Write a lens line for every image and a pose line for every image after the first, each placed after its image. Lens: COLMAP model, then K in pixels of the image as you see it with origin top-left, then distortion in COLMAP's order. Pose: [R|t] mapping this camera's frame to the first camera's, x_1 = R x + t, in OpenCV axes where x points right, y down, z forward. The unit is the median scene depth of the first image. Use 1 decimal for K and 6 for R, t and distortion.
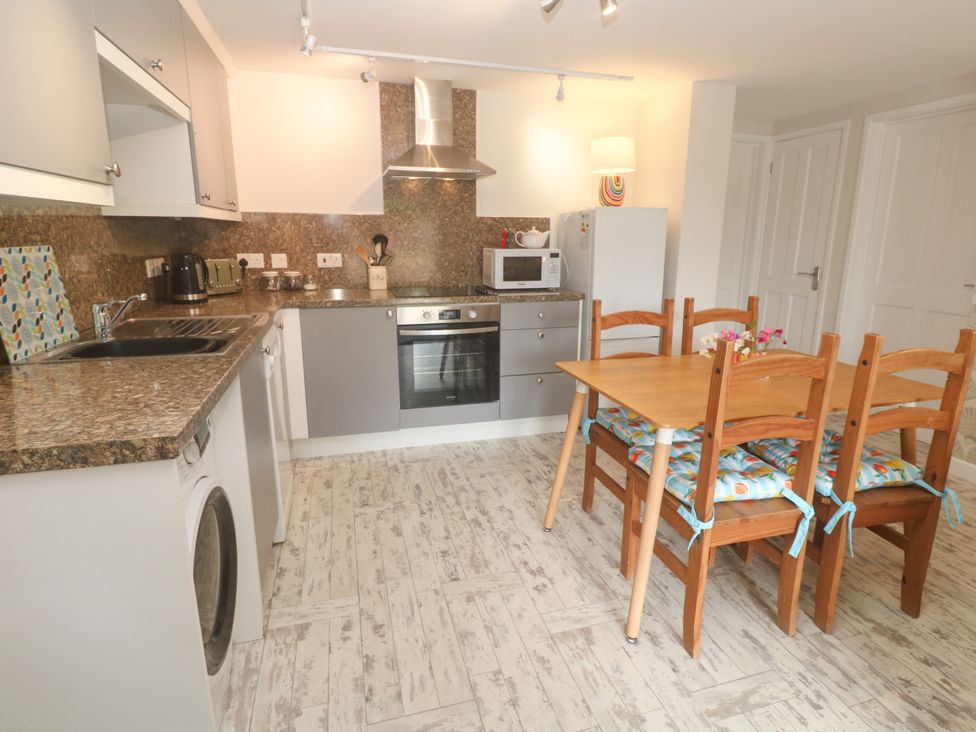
lens RADIAL K [[521.3, 0, 494.9], [0, 521.3, 362.1], [0, 0, 1]] dist [-0.005710, -0.015291]
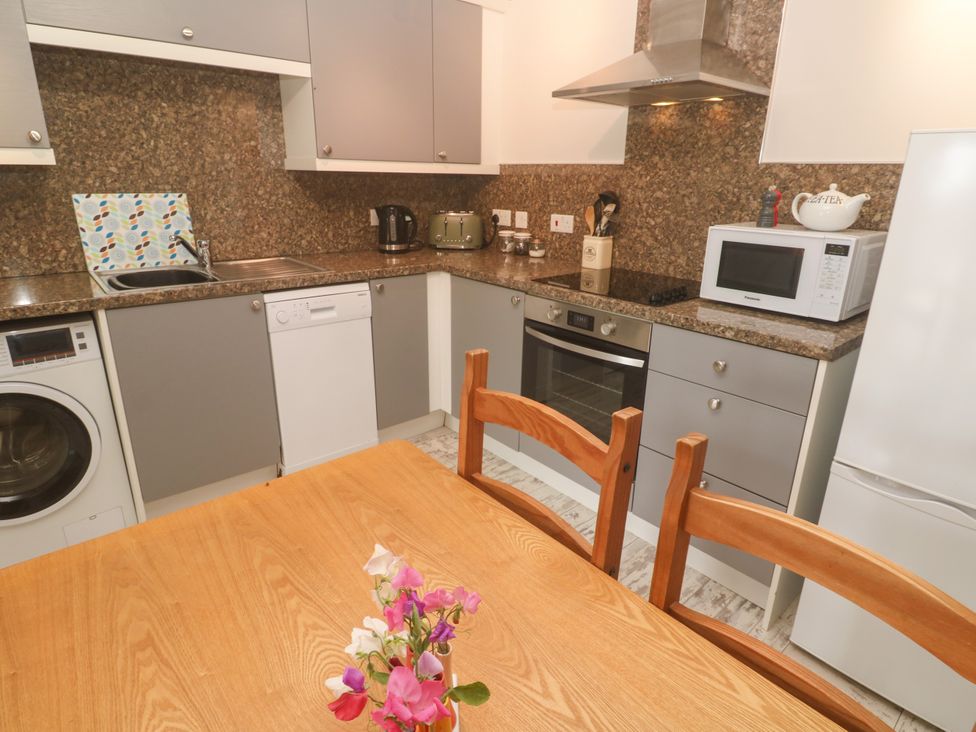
lens RADIAL K [[521.3, 0, 494.9], [0, 521.3, 362.1], [0, 0, 1]] dist [-0.005710, -0.015291]
pose [[0.438185, 0.298056, -0.848031, 0.395384], [-0.230309, 0.949161, 0.214598, -0.144288], [0.868880, 0.101275, 0.484553, 0.553031]]
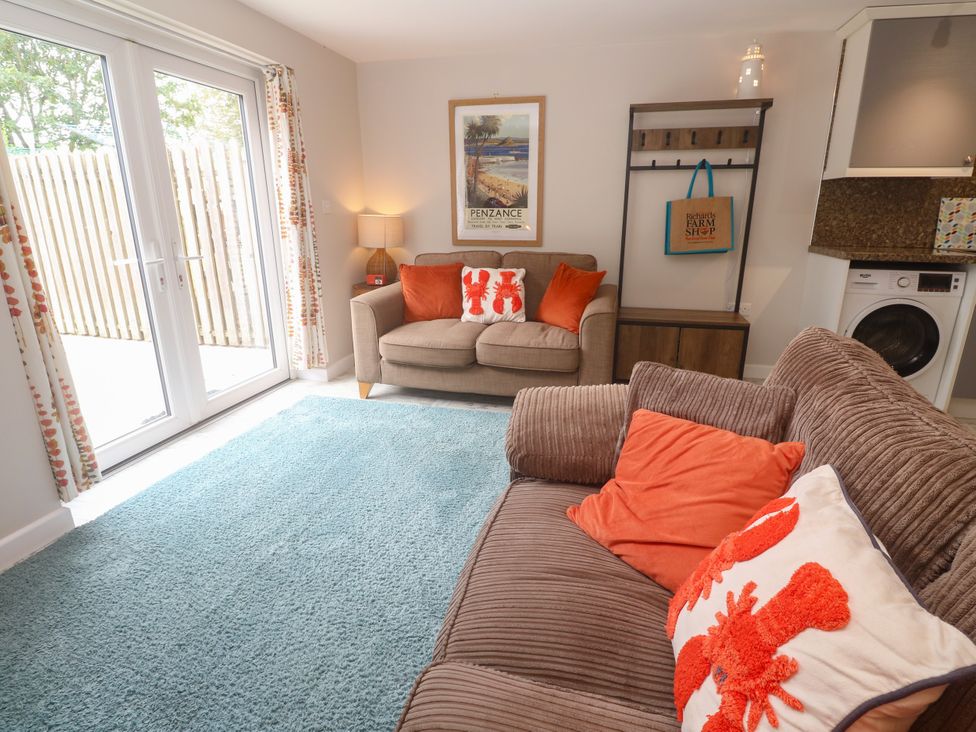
lens RADIAL K [[521.3, 0, 494.9], [0, 521.3, 362.1], [0, 0, 1]] dist [-0.005710, -0.015291]
pose [[-0.496816, 0.244124, -0.832813, 0.859804], [-0.198604, 0.902175, 0.382933, -0.016612], [0.844826, 0.355647, -0.399731, 0.194447]]
